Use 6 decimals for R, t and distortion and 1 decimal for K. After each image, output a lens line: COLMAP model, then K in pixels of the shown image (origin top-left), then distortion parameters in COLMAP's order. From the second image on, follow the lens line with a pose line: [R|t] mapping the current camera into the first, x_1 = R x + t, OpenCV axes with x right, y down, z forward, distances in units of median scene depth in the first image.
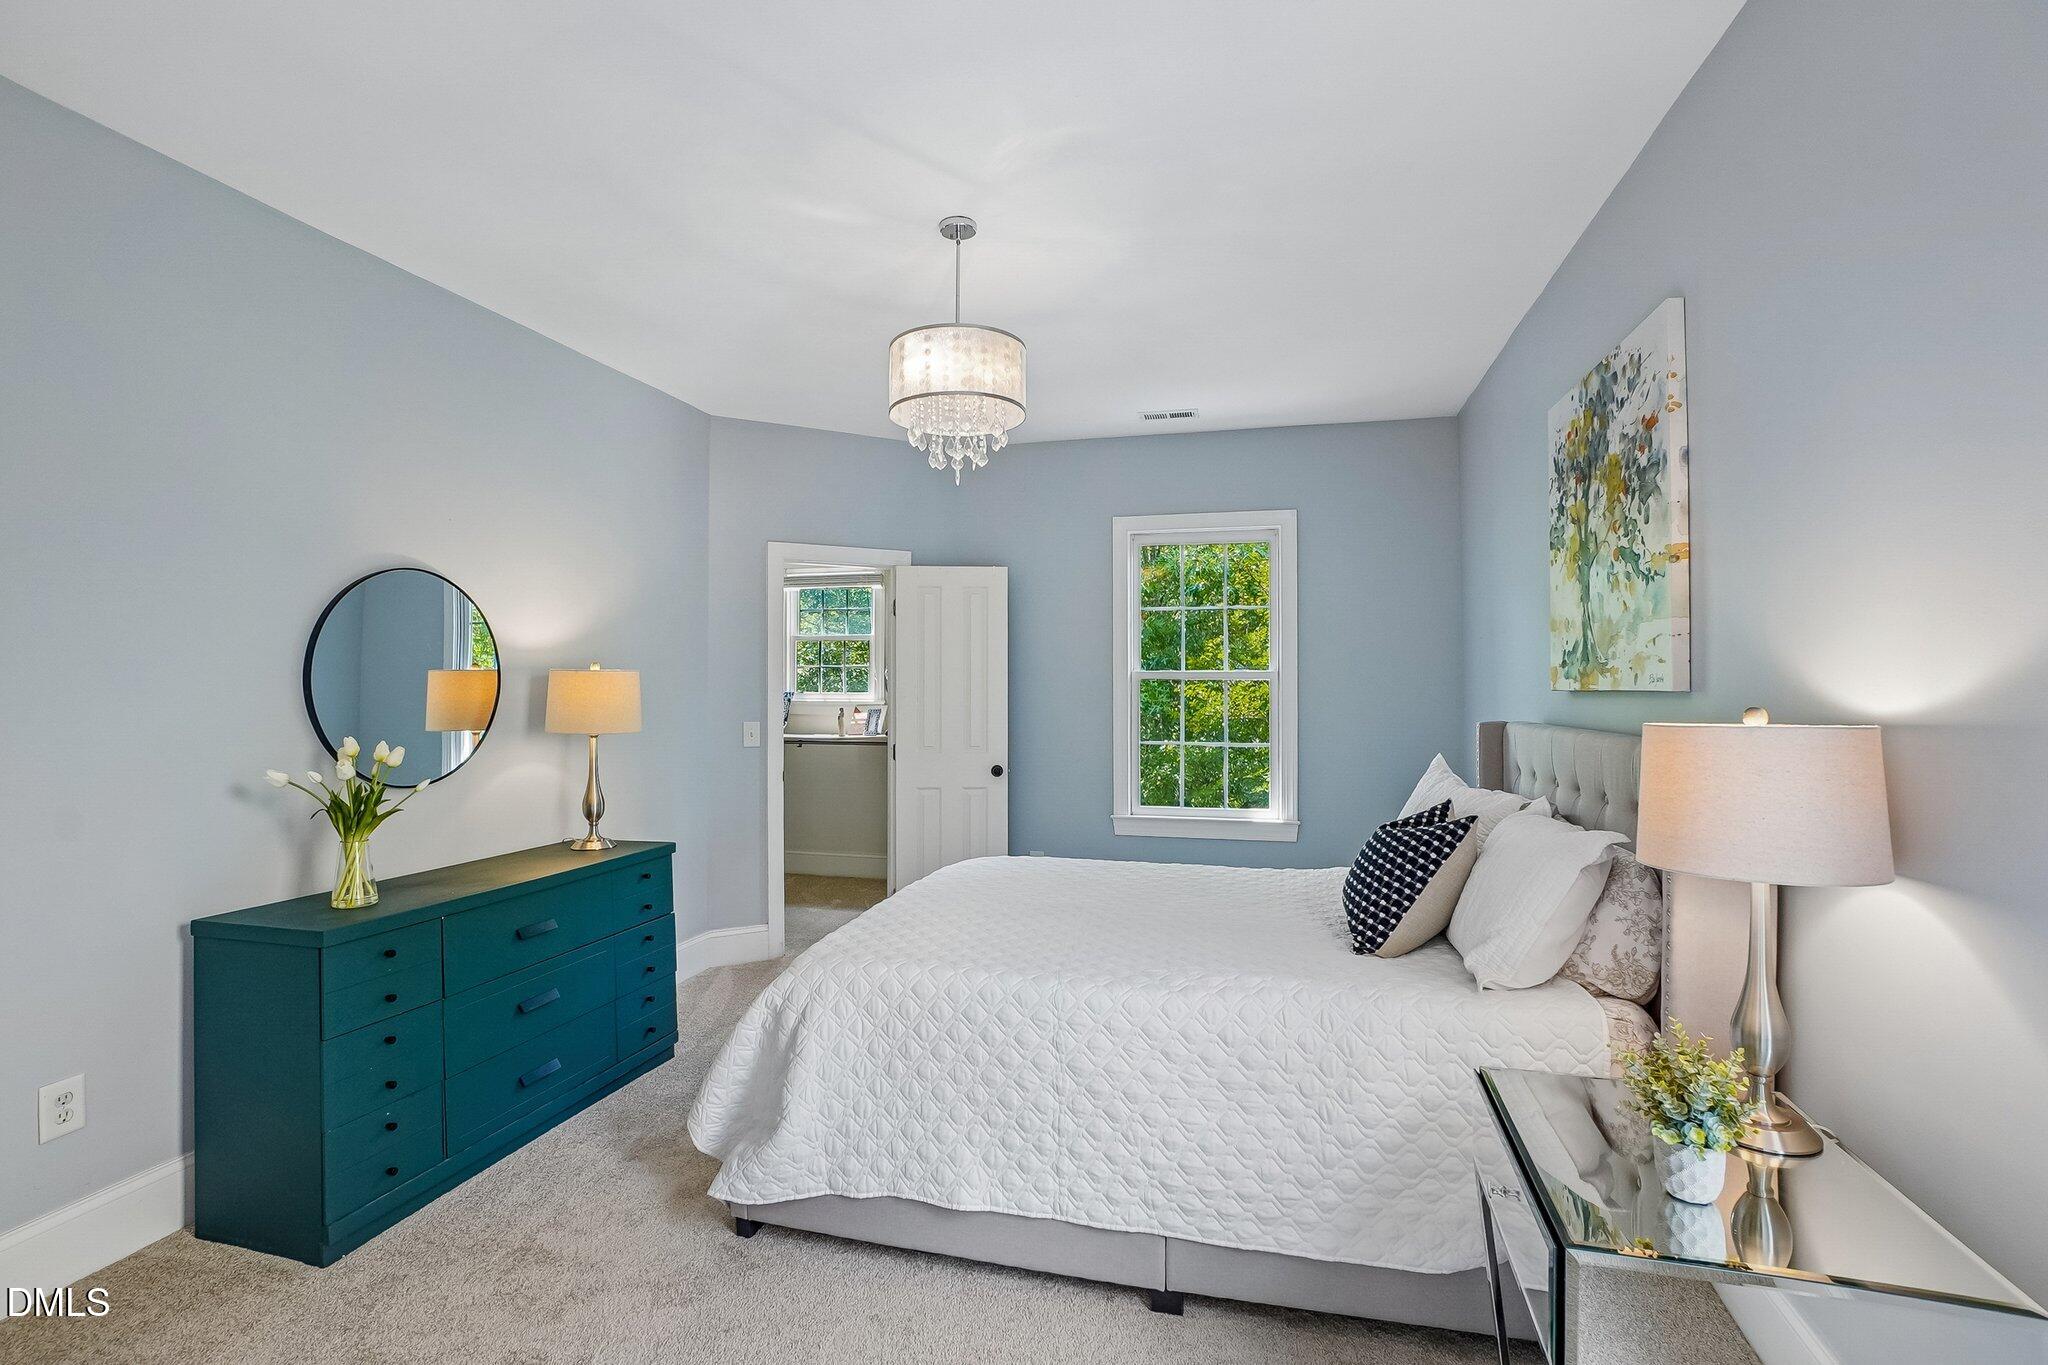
lens RADIAL K [[943.3, 0, 1029.7], [0, 943.3, 685.7], [0, 0, 1]] dist [-0.023942, 0.000166]
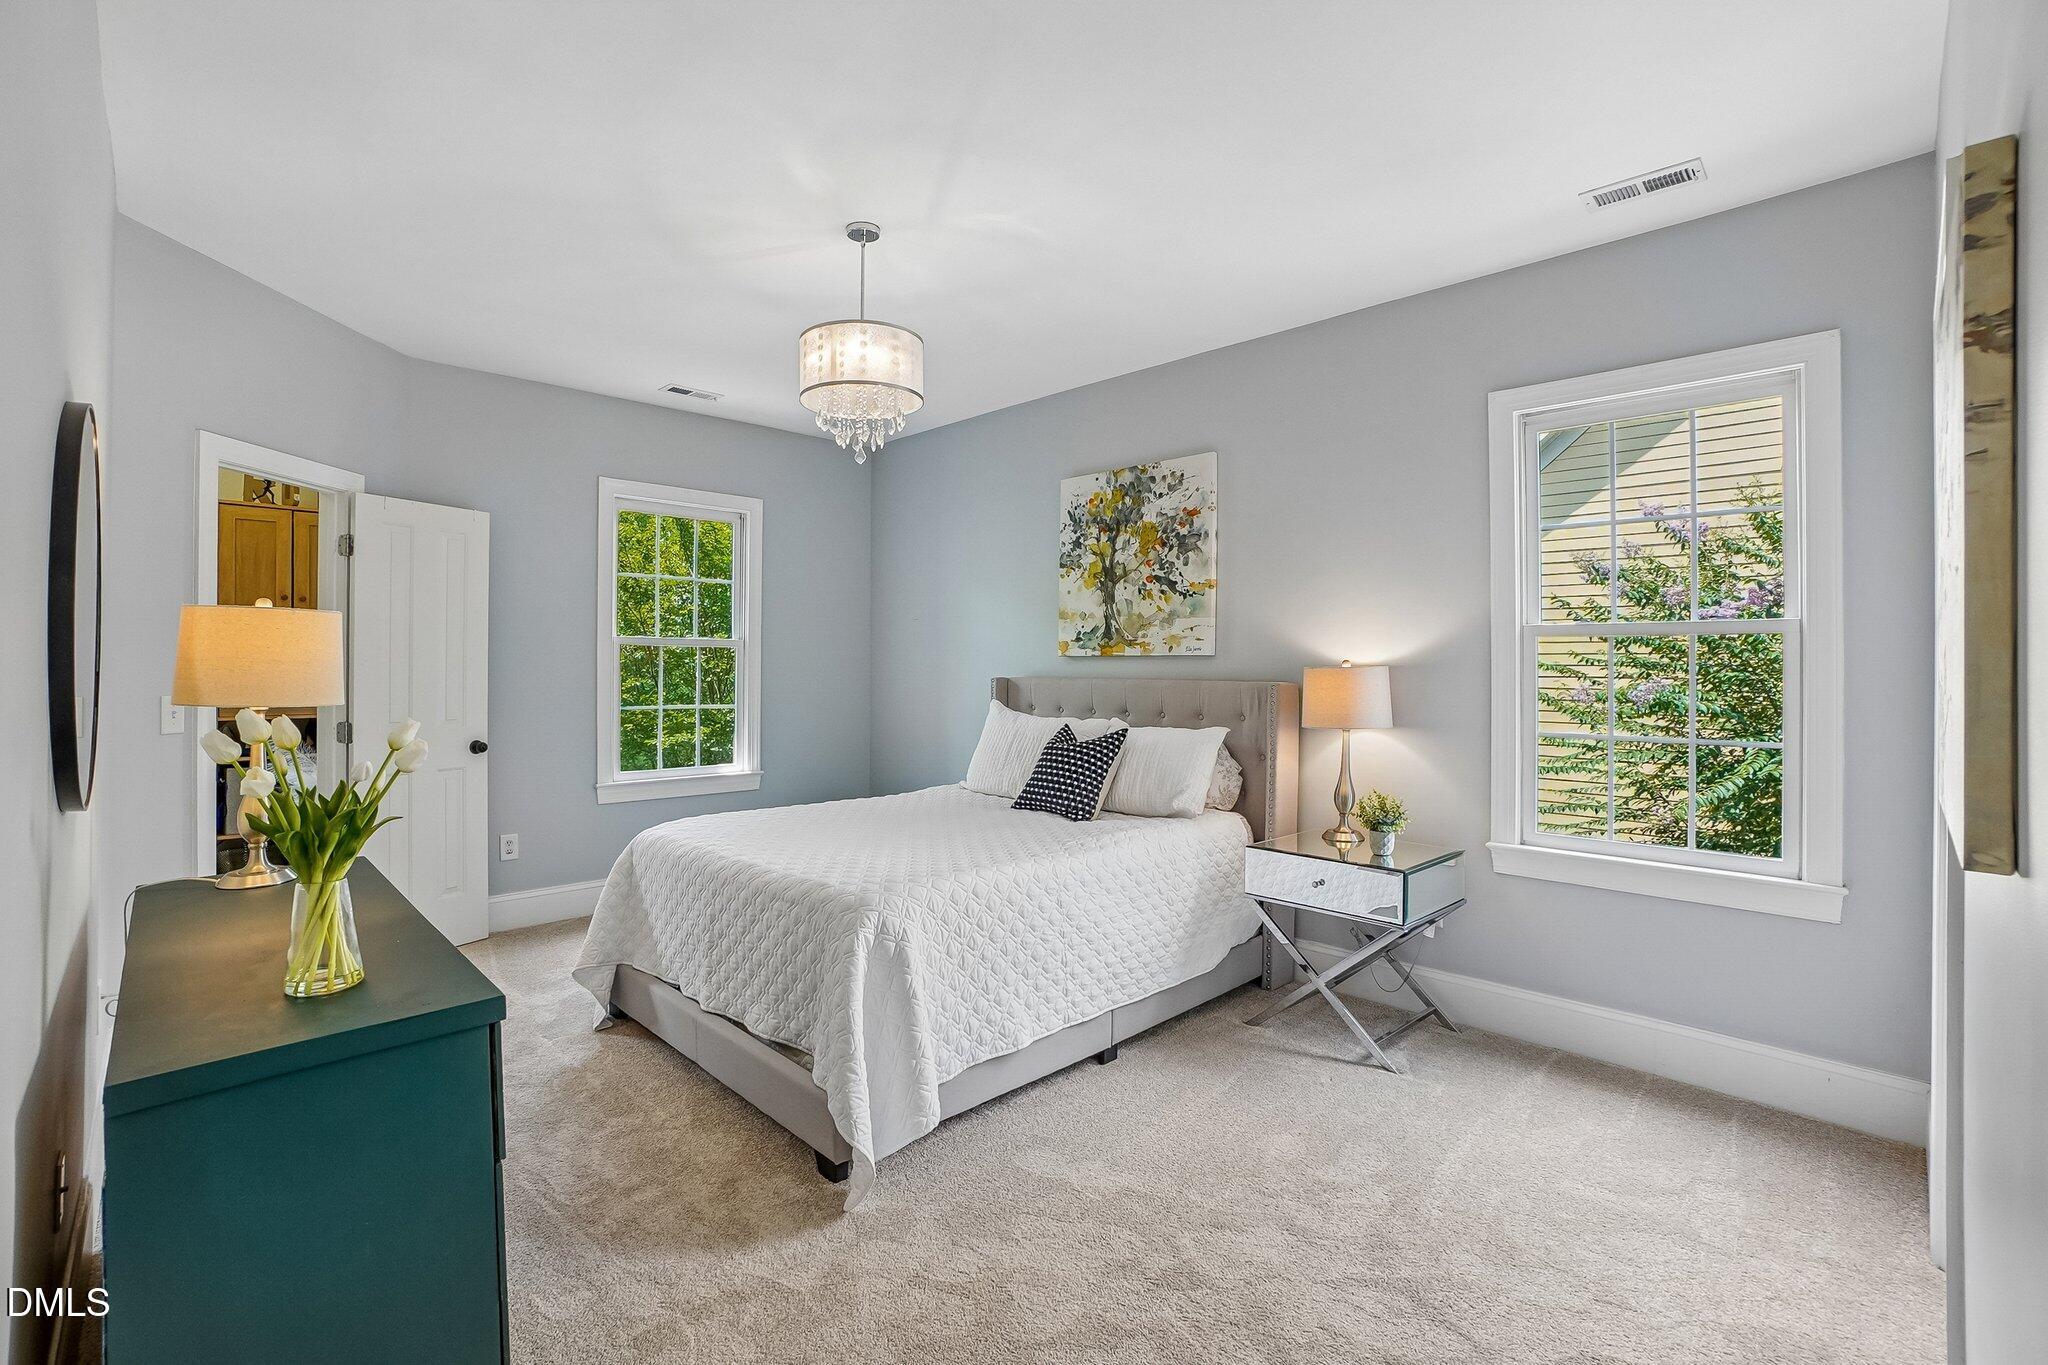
lens RADIAL K [[908.9, 0, 1024.4], [0, 908.9, 671.9], [0, 0, 1]] dist [-0.020897, 0.000432]
pose [[0.522357, -0.003797, 0.852718, -0.960952], [-0.005548, 0.999954, 0.007851, 0.024566], [-0.852709, -0.008832, 0.522312, 0.292466]]
